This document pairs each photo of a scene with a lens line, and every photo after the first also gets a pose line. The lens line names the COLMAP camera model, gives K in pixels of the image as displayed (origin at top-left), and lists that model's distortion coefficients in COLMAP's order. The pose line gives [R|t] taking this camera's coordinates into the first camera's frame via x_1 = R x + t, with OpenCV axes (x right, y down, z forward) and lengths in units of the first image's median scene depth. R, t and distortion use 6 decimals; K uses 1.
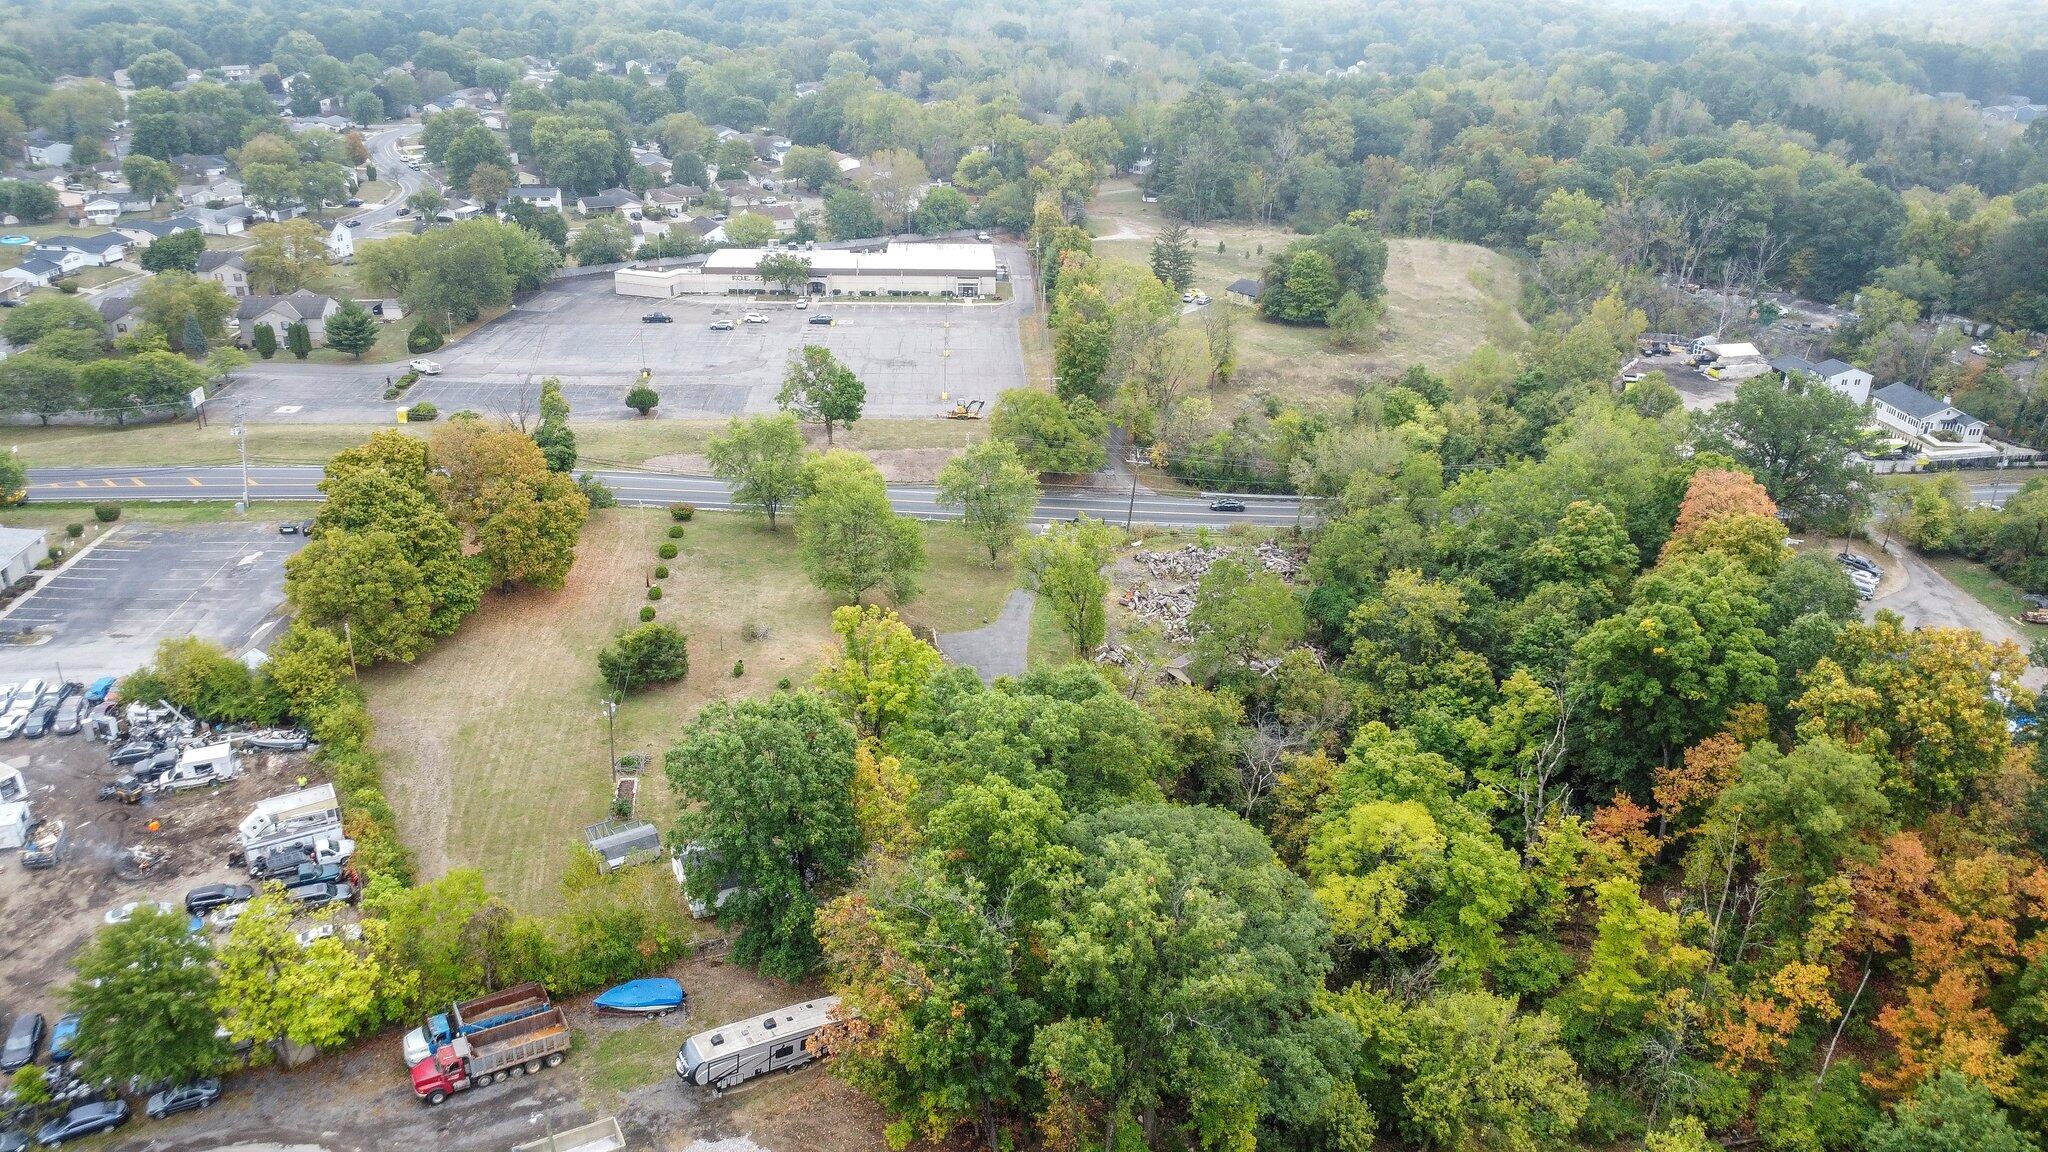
lens RADIAL K [[1485.8, 0, 1015.3], [0, 1485.8, 551.7], [0, 0, 1]] dist [-0.031054, -0.007237]
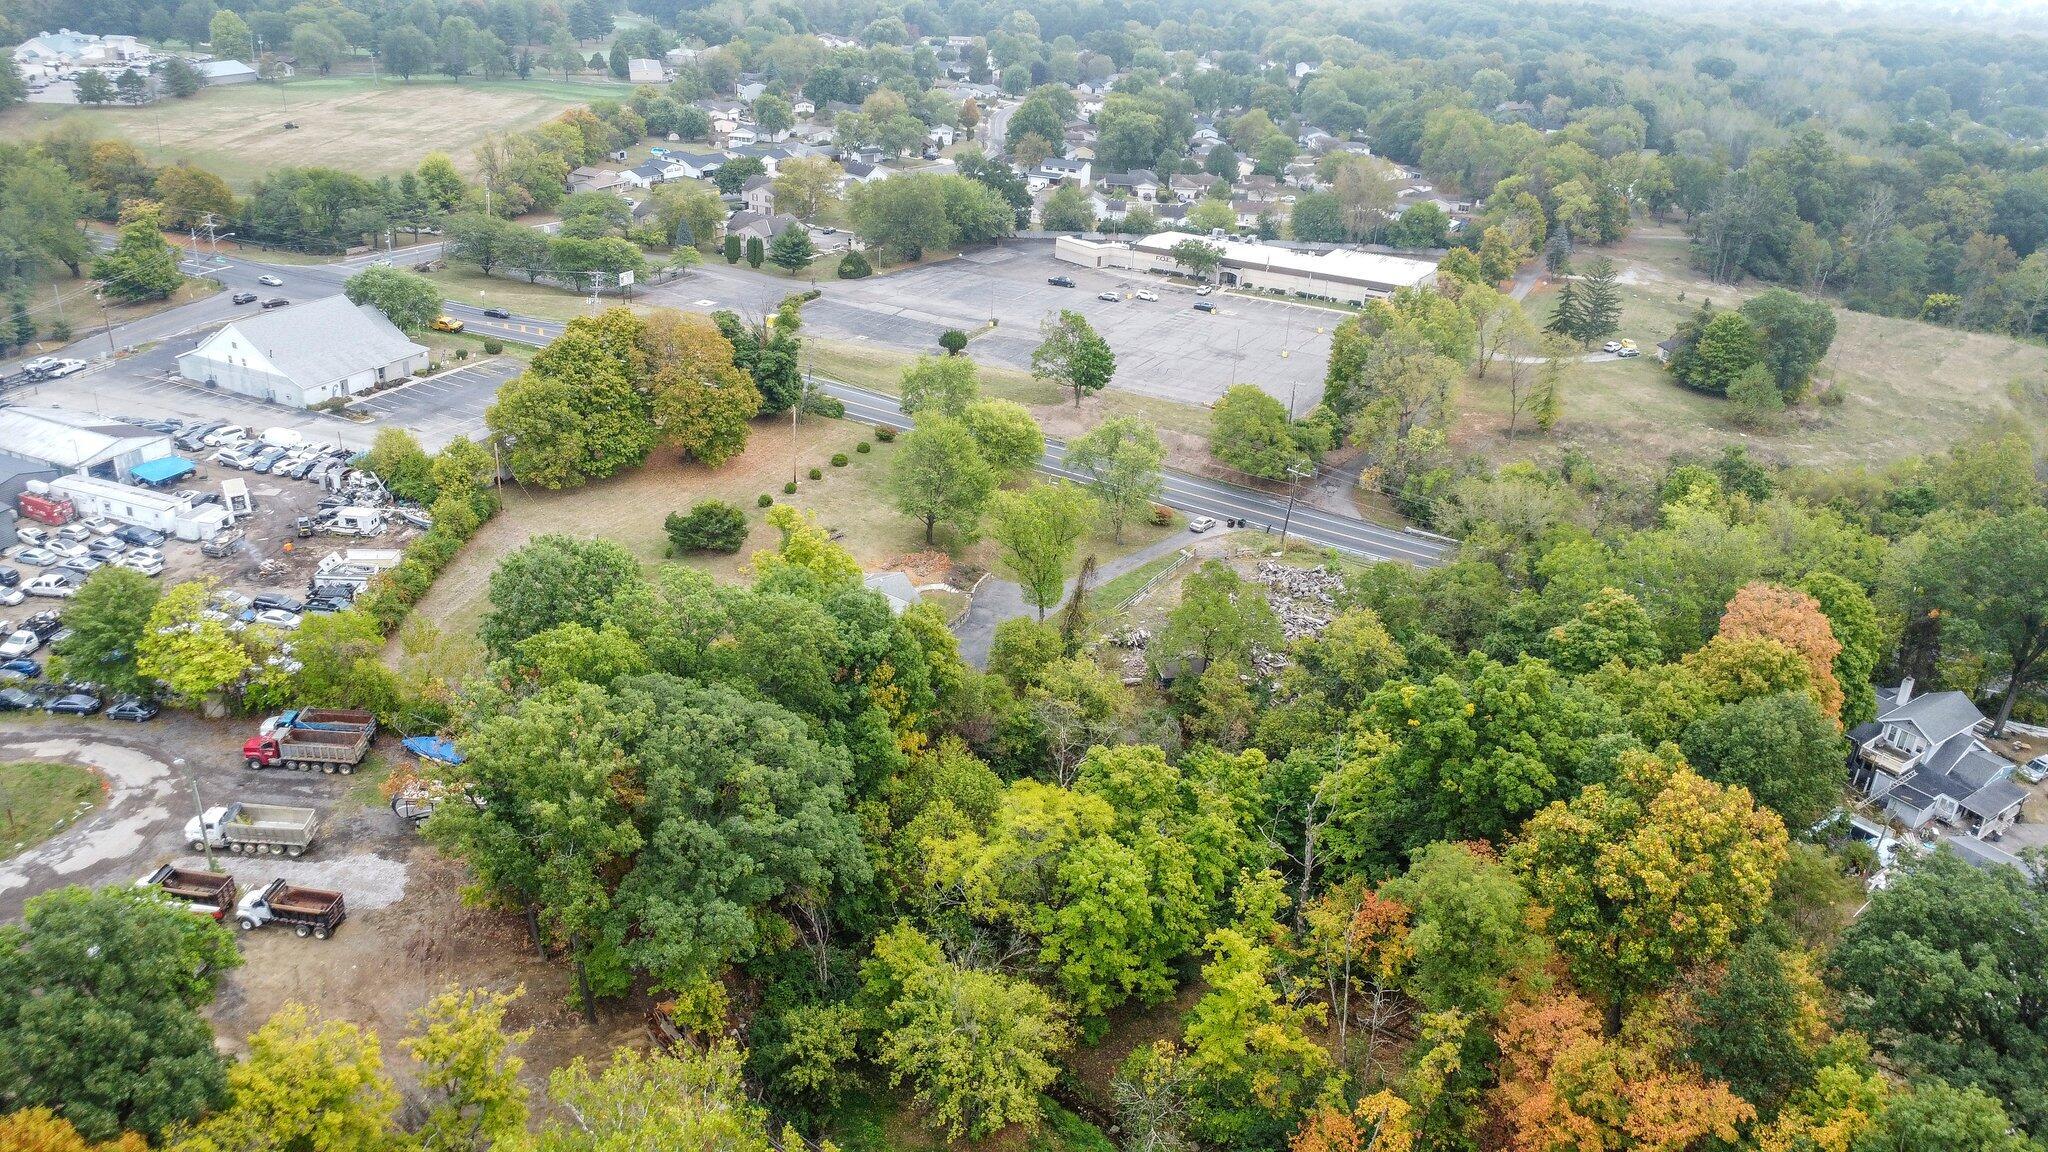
lens RADIAL K [[1485.8, 0, 1015.3], [0, 1485.8, 551.7], [0, 0, 1]] dist [-0.031054, -0.007237]
pose [[0.869194, 0.219904, -0.442882, 0.274205], [-0.223964, 0.973609, 0.043876, -0.008449], [0.440843, 0.061053, 0.895505, 0.042017]]
